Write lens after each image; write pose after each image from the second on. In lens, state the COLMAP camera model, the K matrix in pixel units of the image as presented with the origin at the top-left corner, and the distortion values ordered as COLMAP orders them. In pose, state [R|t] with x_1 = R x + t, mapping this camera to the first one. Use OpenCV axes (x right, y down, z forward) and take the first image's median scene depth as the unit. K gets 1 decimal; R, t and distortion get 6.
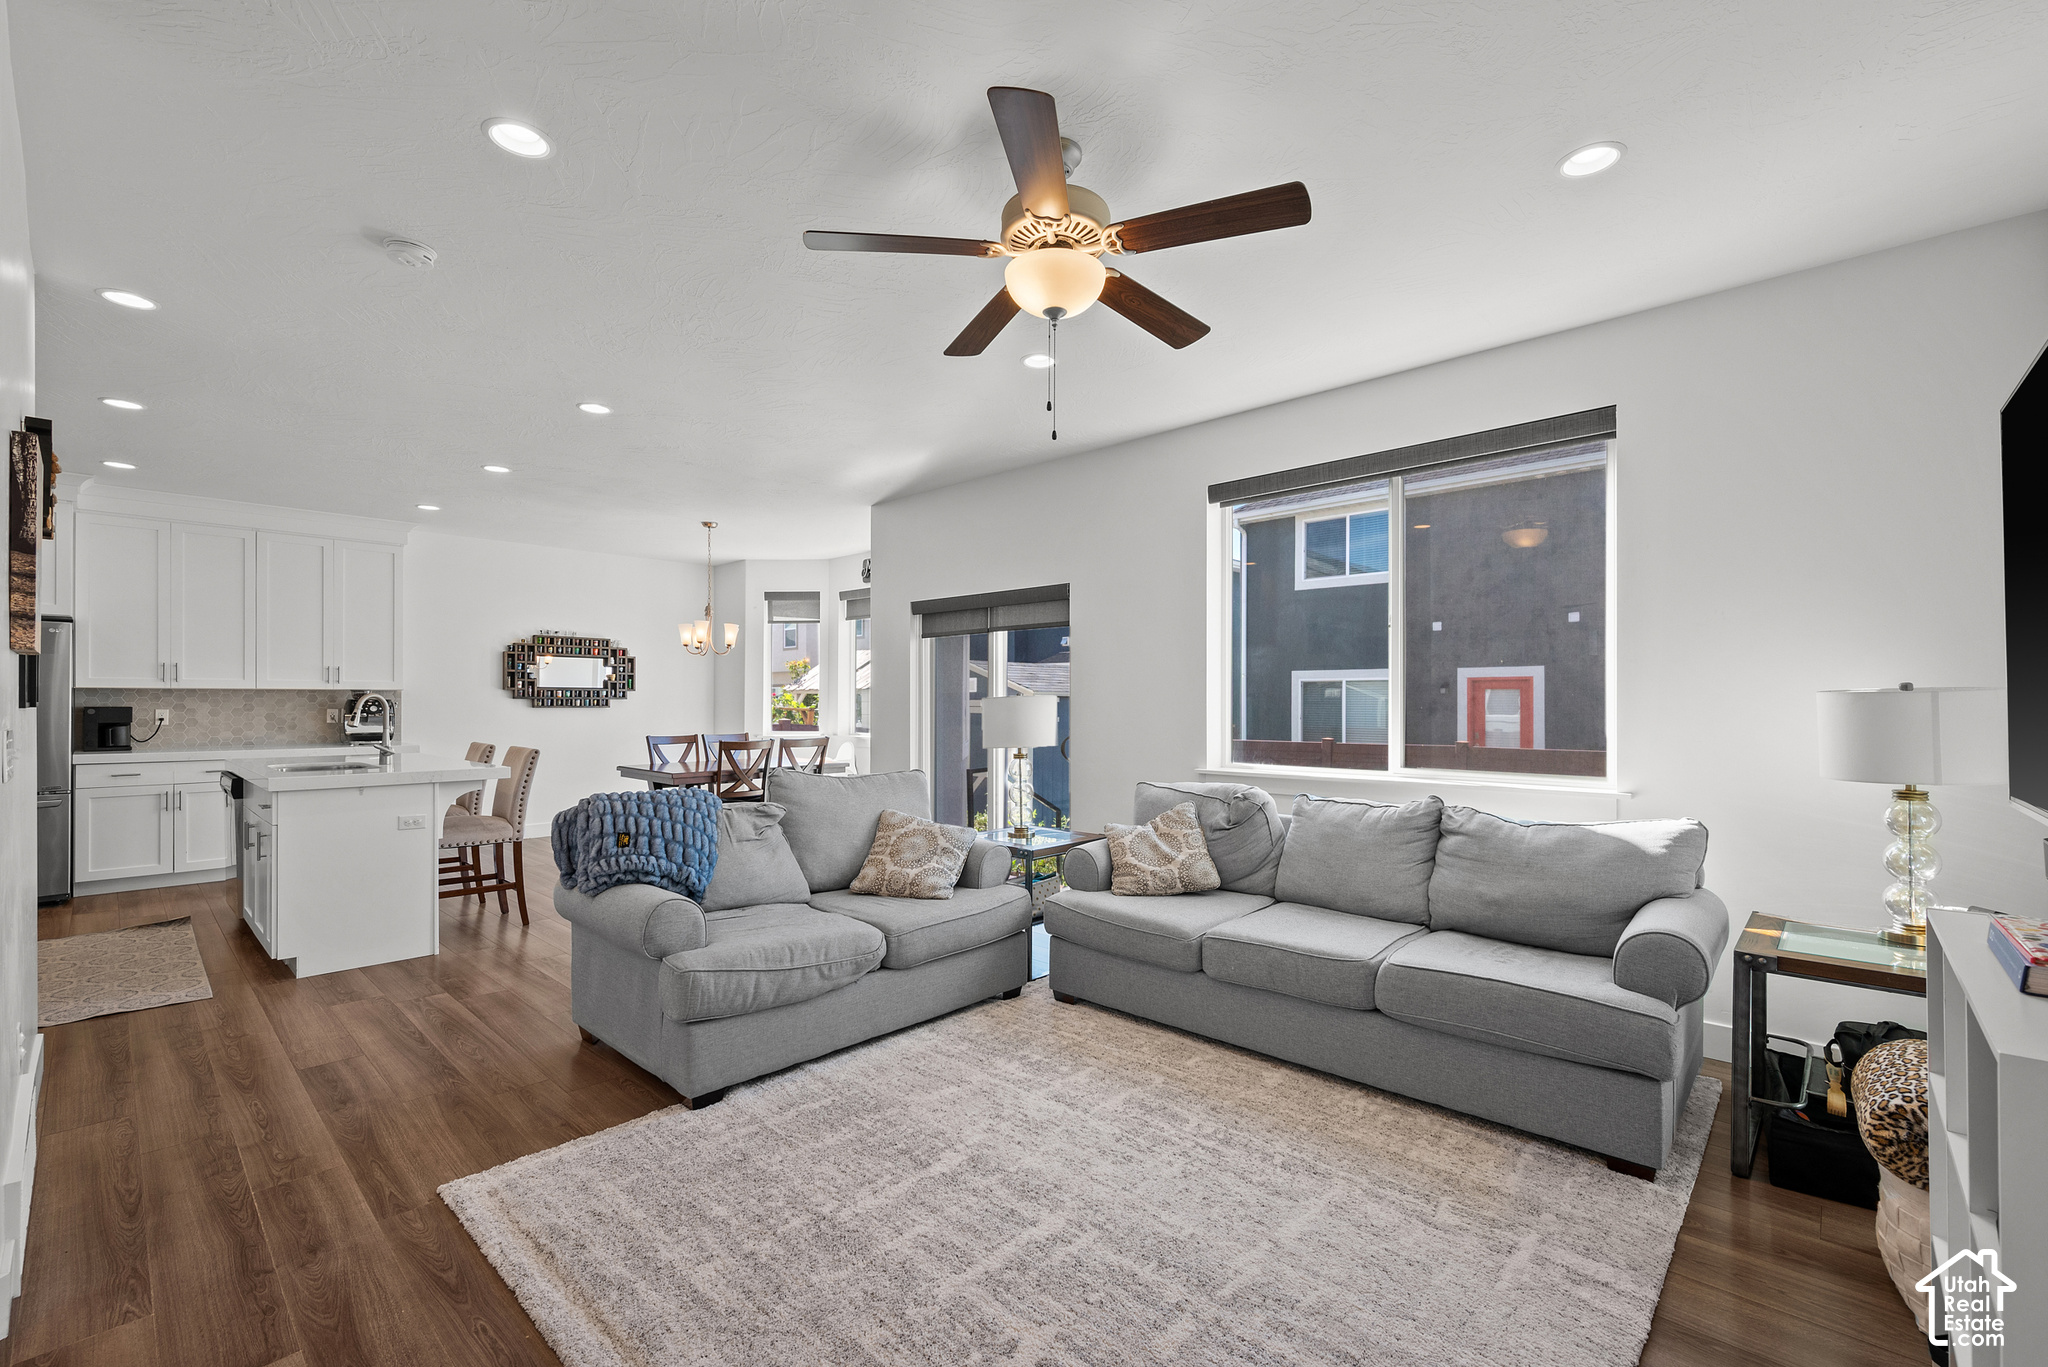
lens RADIAL K [[871.9, 0, 1026.6], [0, 871.9, 699.7], [0, 0, 1]] dist [-0.002370, -0.000202]
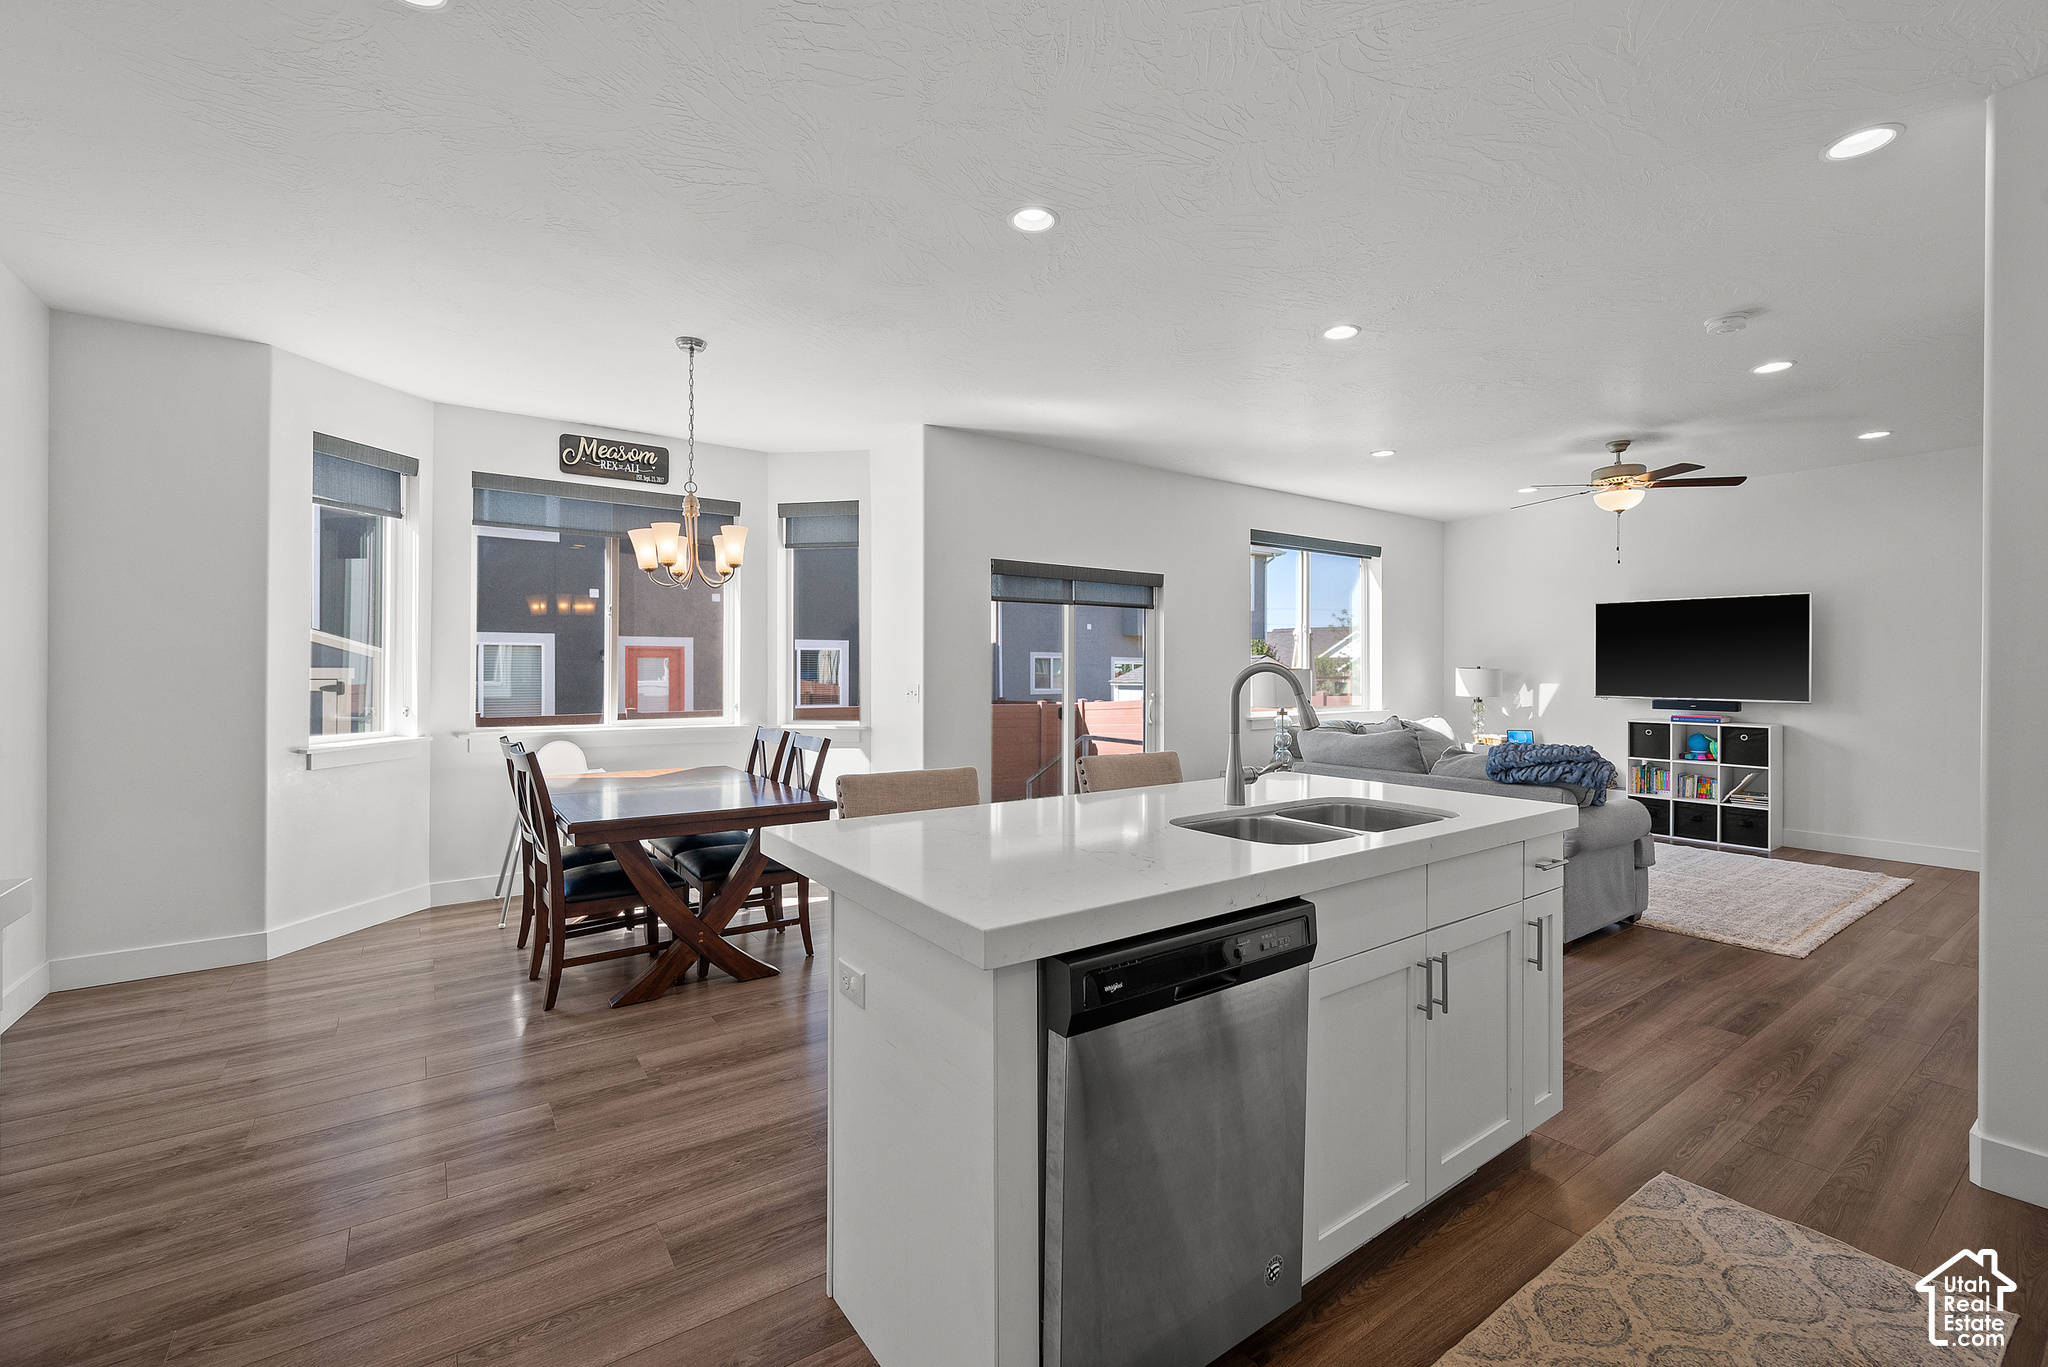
lens RADIAL K [[859.9, 0, 1030.1], [0, 859.9, 667.8], [0, 0, 1]] dist [-0.000529, 0.000550]
pose [[0.194480, 0.000642, 0.980906, -1.031272], [-0.003805, 0.999993, 0.000100, -0.003314], [-0.980899, -0.003752, 0.194481, 0.845102]]
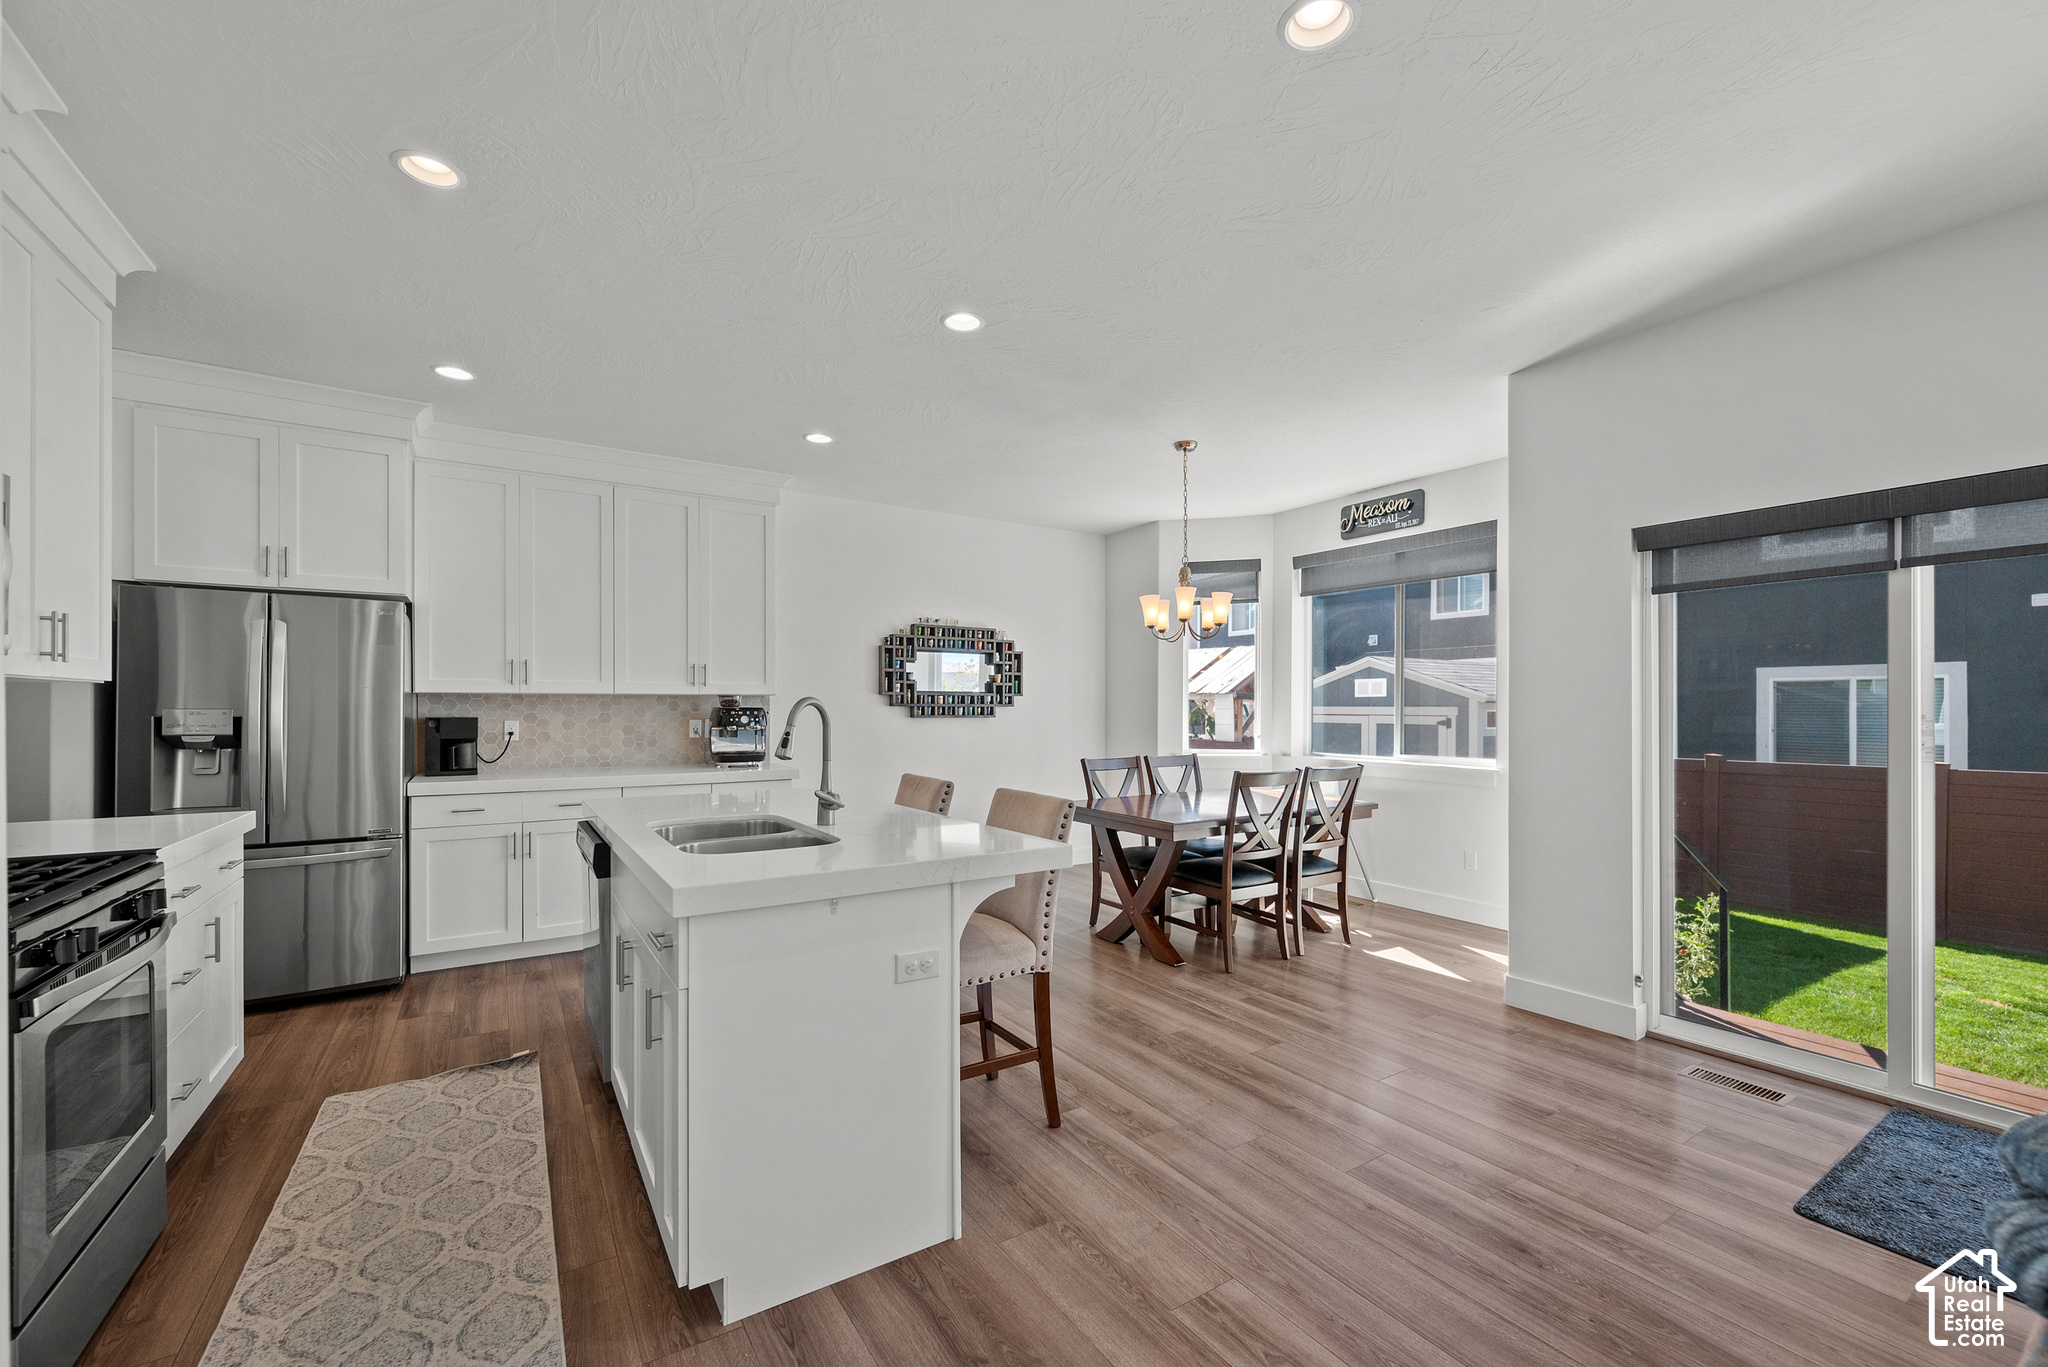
lens RADIAL K [[832.8, 0, 1024.9], [0, 832.8, 708.3], [0, 0, 1]] dist [-0.000731, -0.000352]
pose [[0.969267, -0.000824, -0.246009, -0.398861], [0.001301, 0.999998, 0.001777, -0.000565], [0.246007, -0.002042, 0.969266, 0.426256]]
